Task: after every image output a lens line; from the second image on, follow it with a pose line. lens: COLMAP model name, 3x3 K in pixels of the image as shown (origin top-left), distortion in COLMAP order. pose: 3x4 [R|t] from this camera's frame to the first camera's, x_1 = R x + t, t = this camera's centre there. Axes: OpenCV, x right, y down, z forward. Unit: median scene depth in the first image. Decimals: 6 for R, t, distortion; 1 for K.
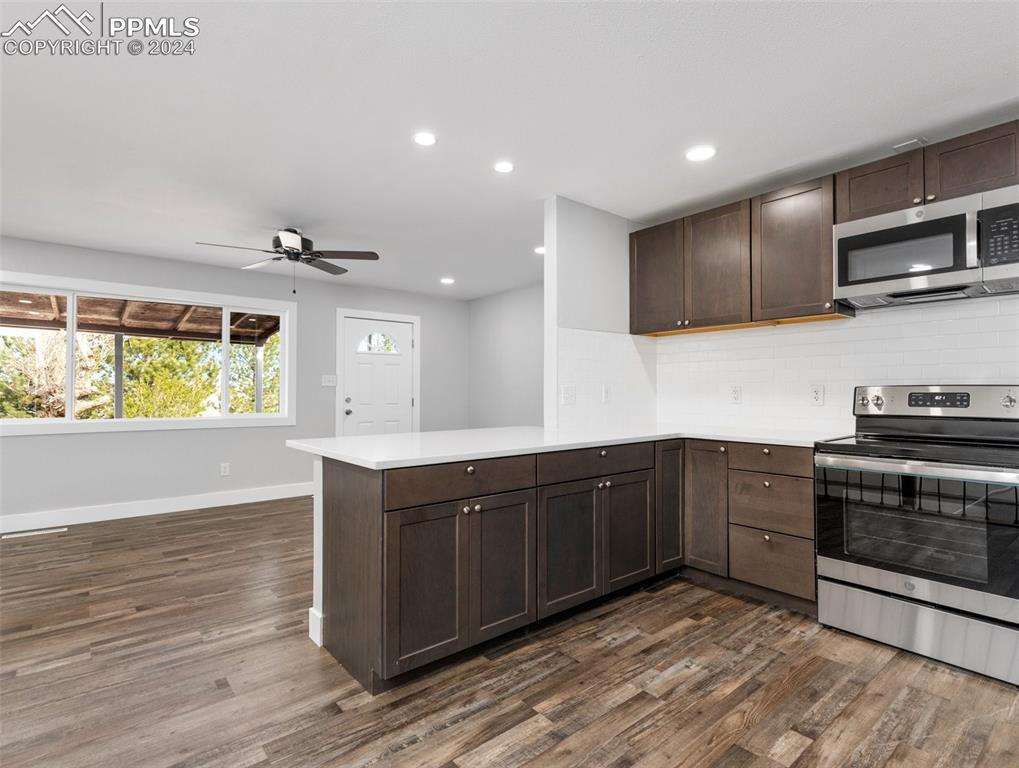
lens RADIAL K [[523.6, 0, 517.1], [0, 523.6, 381.8], [0, 0, 1]] dist [0.006049, 0.000921]
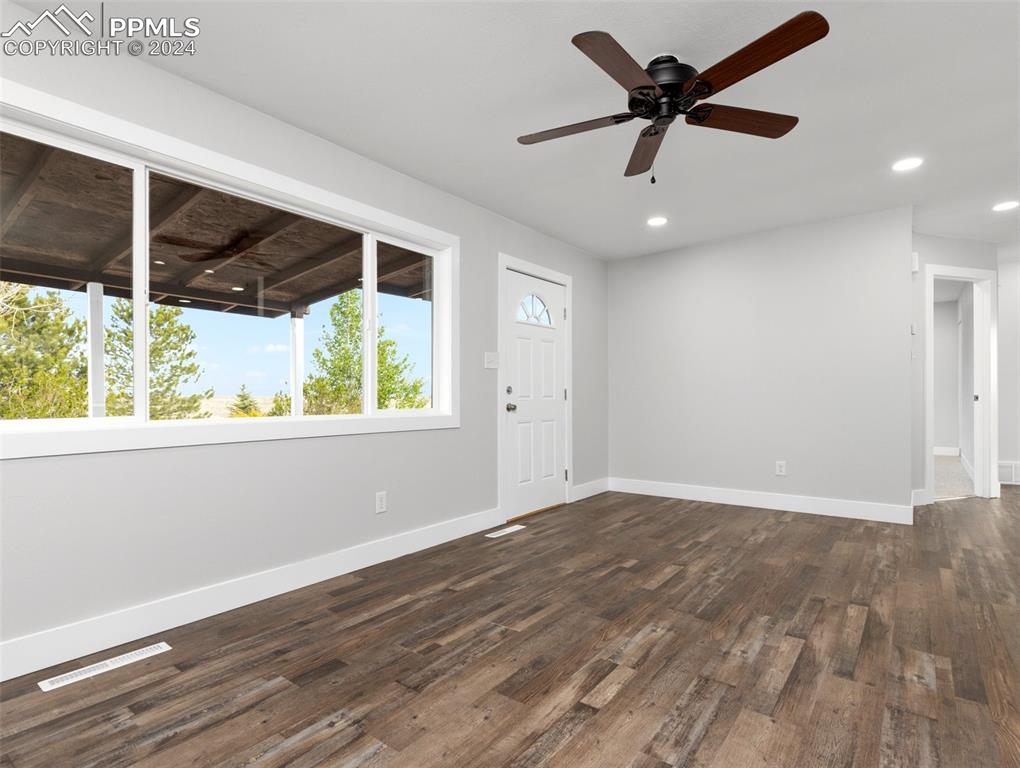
lens RADIAL K [[524.1, 0, 518.4], [0, 524.1, 394.5], [0, 0, 1]] dist [0.006049, 0.000921]
pose [[0.973965, -0.006950, 0.226593, -0.690984], [0.003805, 0.999890, 0.014317, 0.046401], [-0.226668, -0.013082, 0.973884, 0.488509]]
